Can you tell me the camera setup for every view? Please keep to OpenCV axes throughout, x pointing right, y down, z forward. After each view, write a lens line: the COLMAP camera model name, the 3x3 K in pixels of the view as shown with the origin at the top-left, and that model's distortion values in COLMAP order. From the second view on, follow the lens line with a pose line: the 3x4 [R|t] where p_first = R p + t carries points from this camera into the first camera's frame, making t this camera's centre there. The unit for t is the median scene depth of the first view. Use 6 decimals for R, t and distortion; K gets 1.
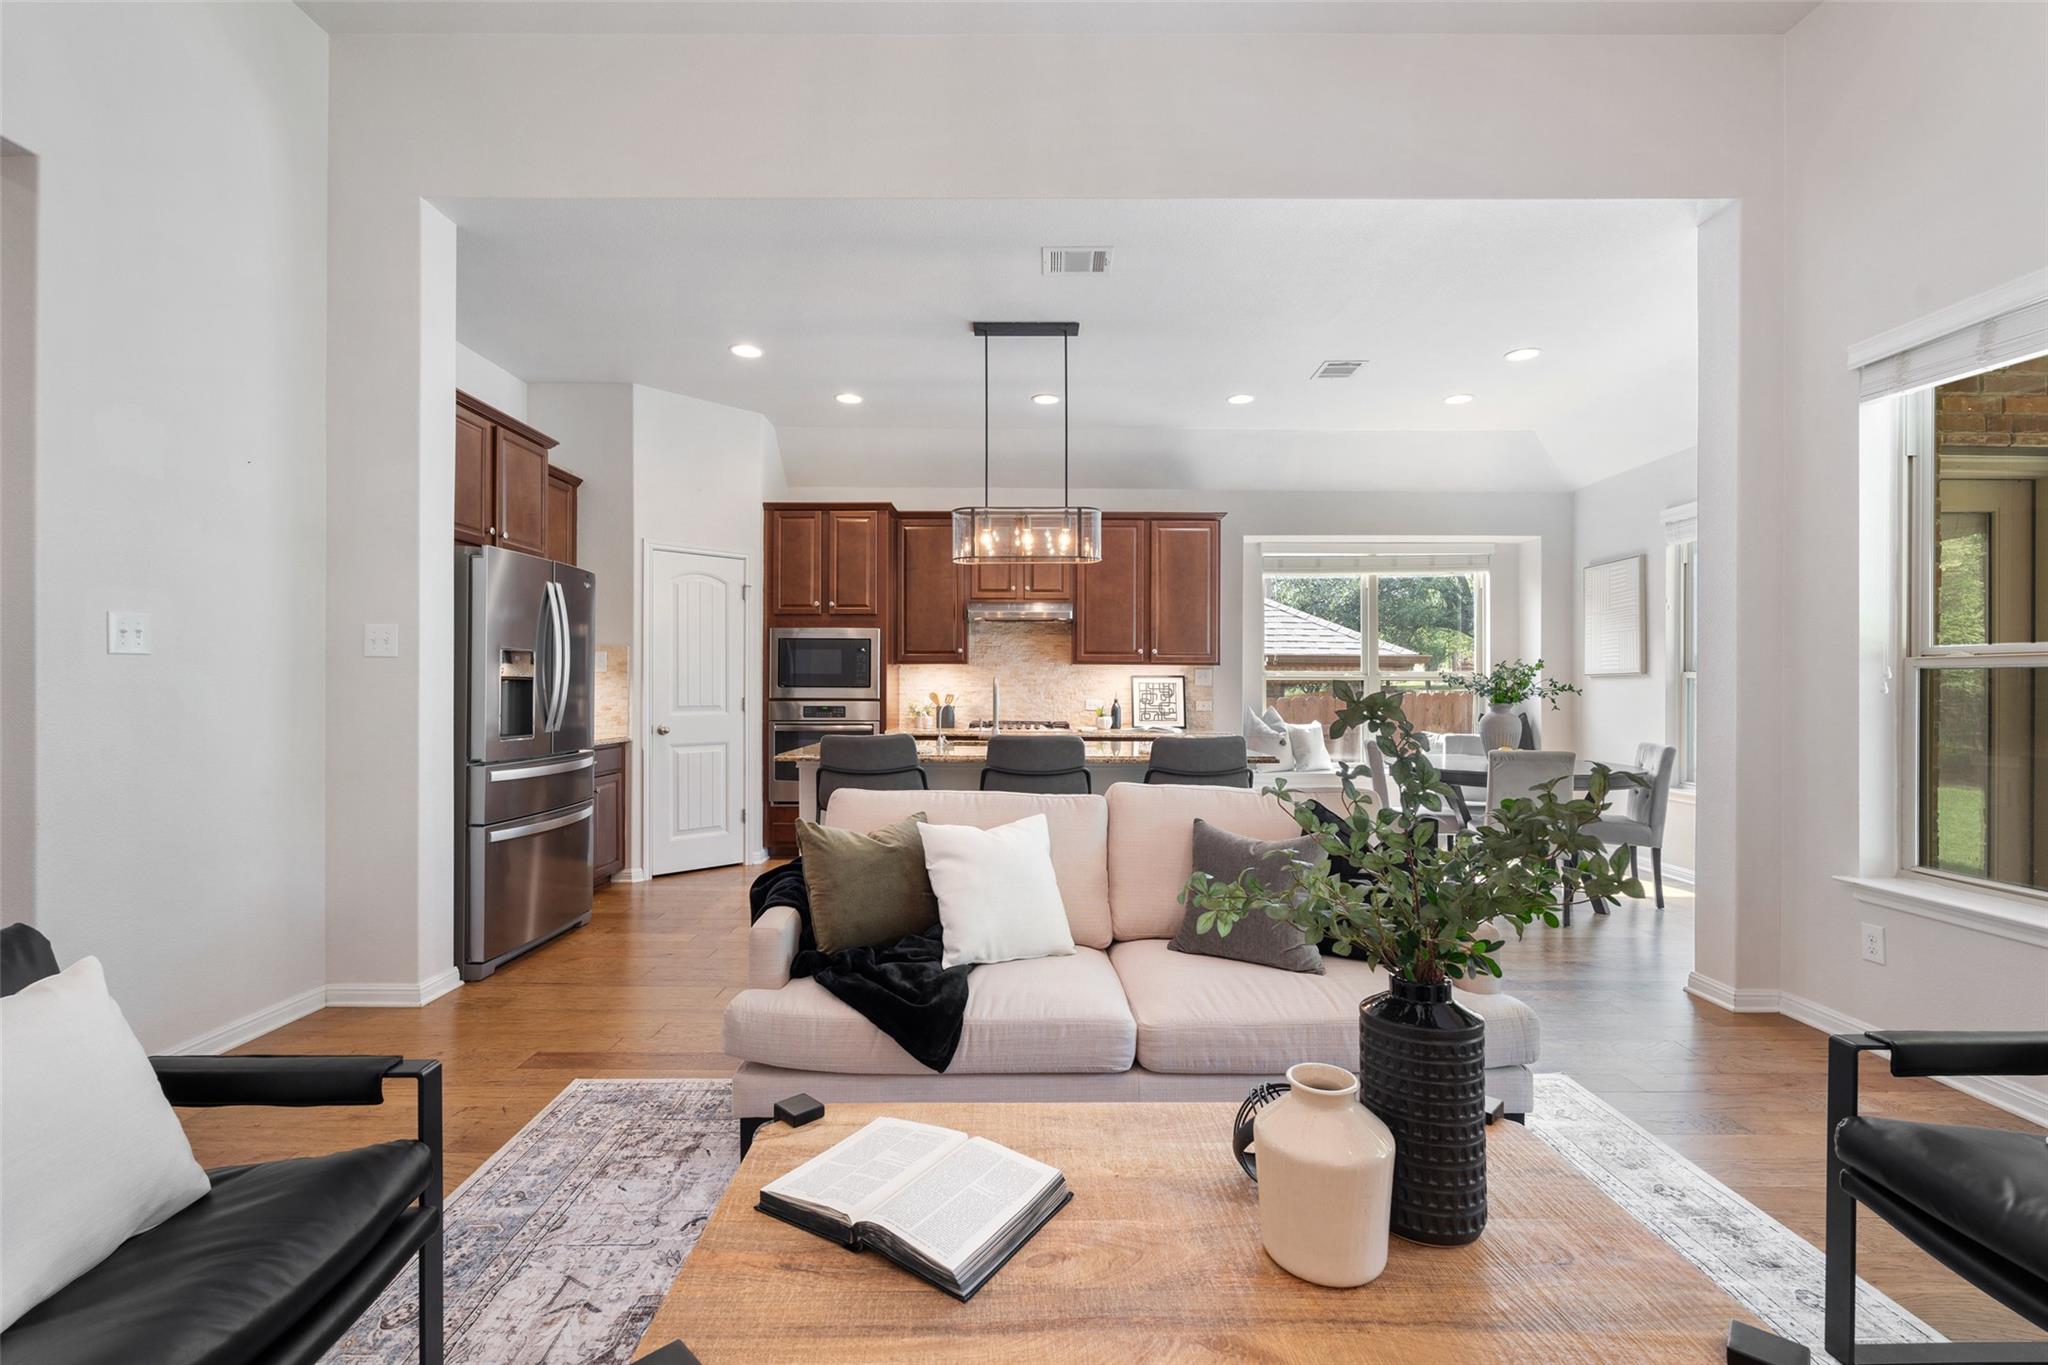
lens RADIAL K [[897.5, 0, 1018.5], [0, 897.5, 684.4], [0, 0, 1]] dist [-0.006164, 0.002020]
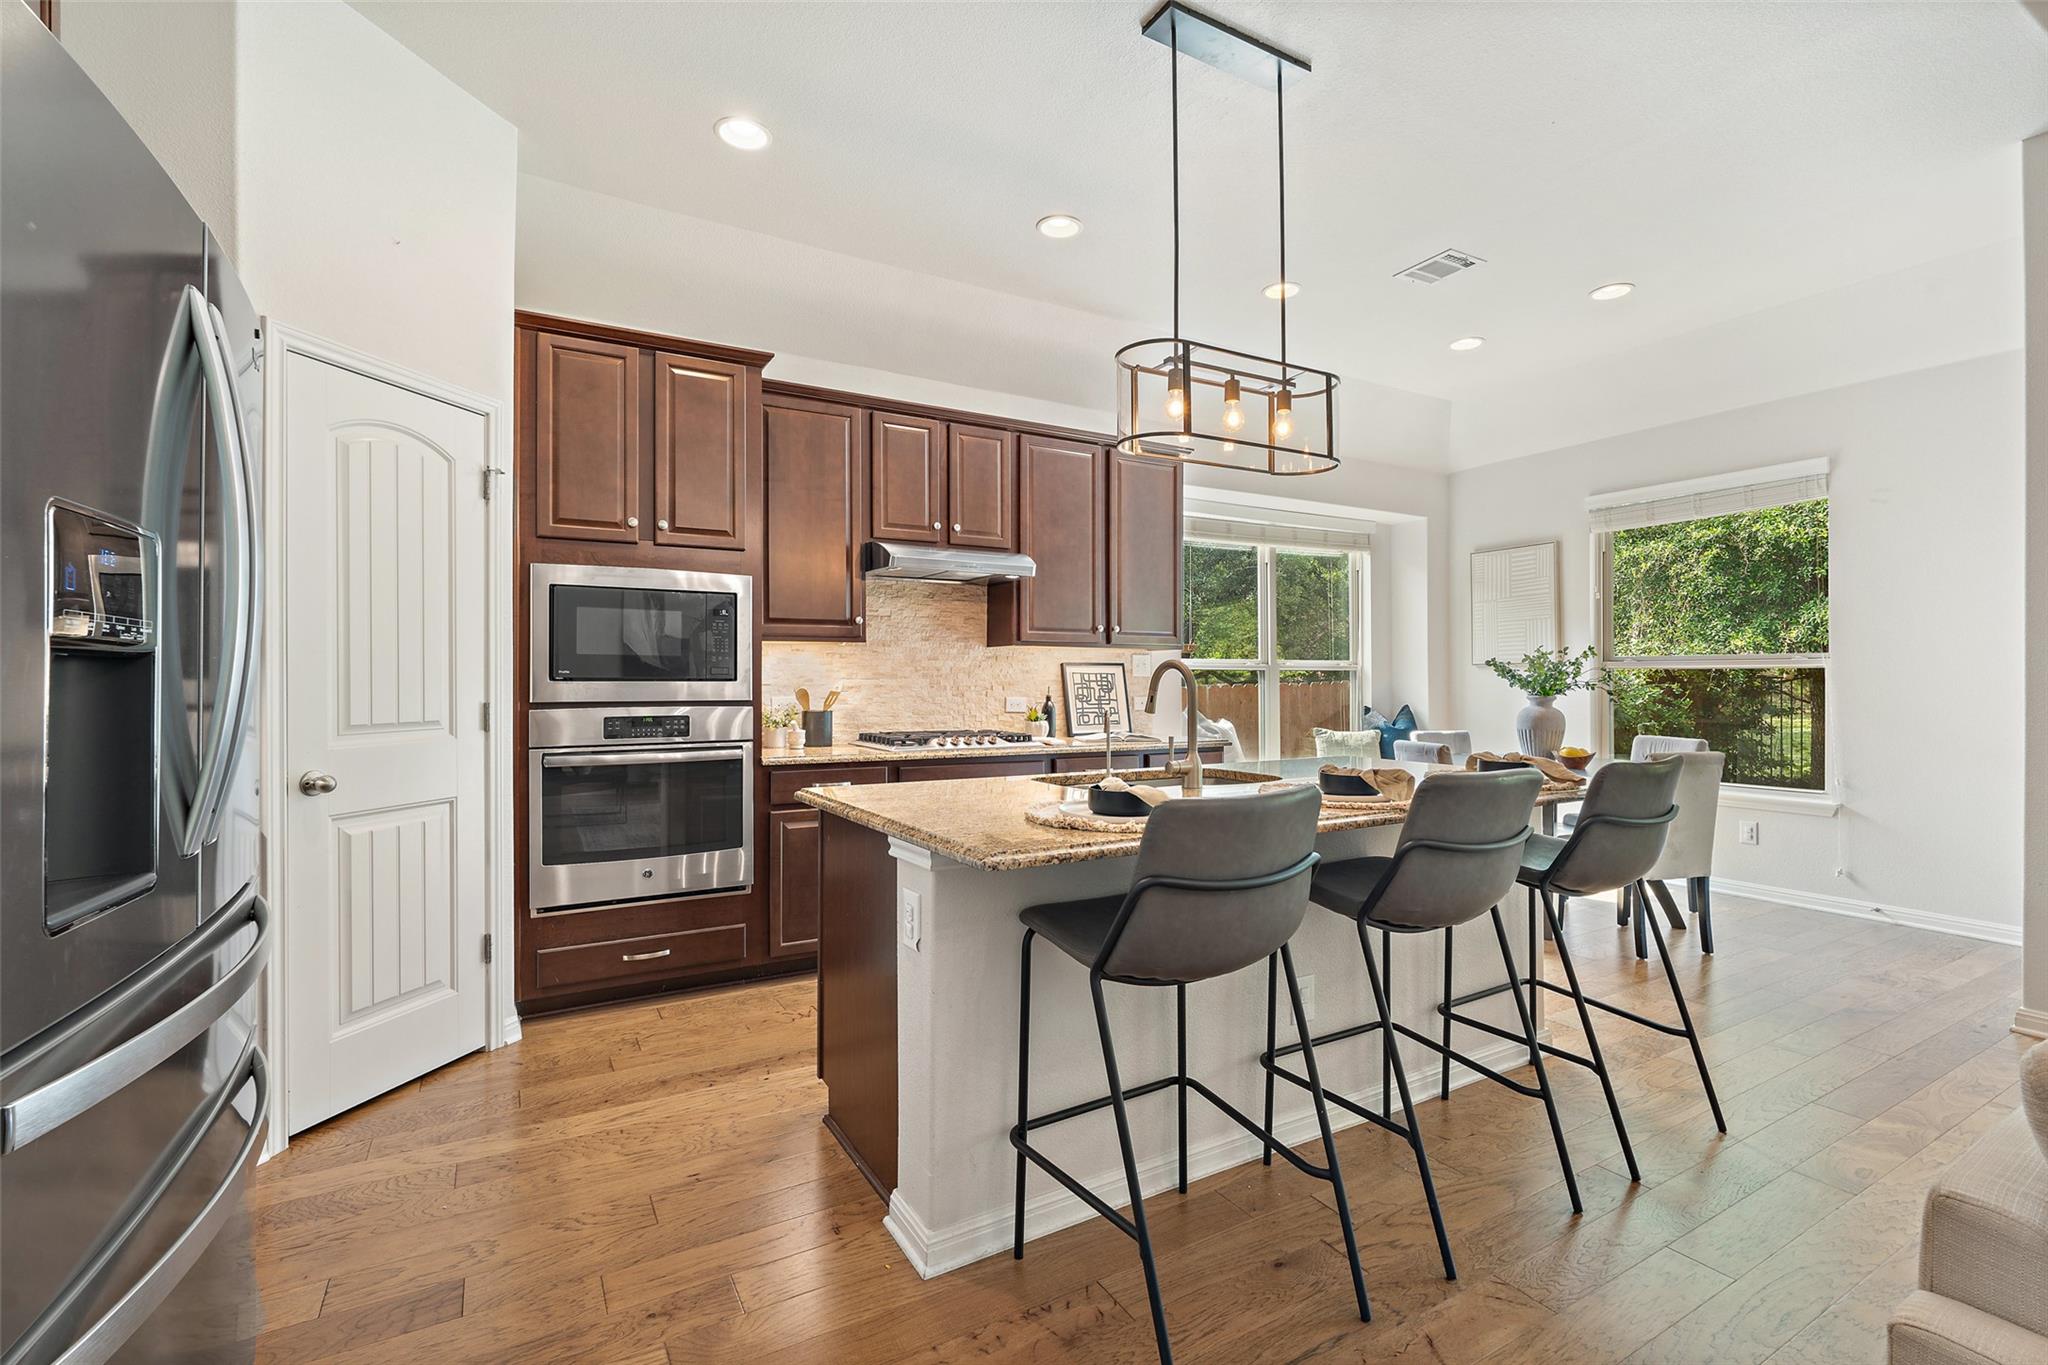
lens RADIAL K [[897.5, 0, 1018.8], [0, 897.5, 679.5], [0, 0, 1]] dist [-0.006164, 0.002020]
pose [[0.865301, -0.003215, 0.501242, -0.294266], [0.000993, 0.999988, 0.004701, 0.000450], [-0.501251, -0.003570, 0.865294, 0.432286]]
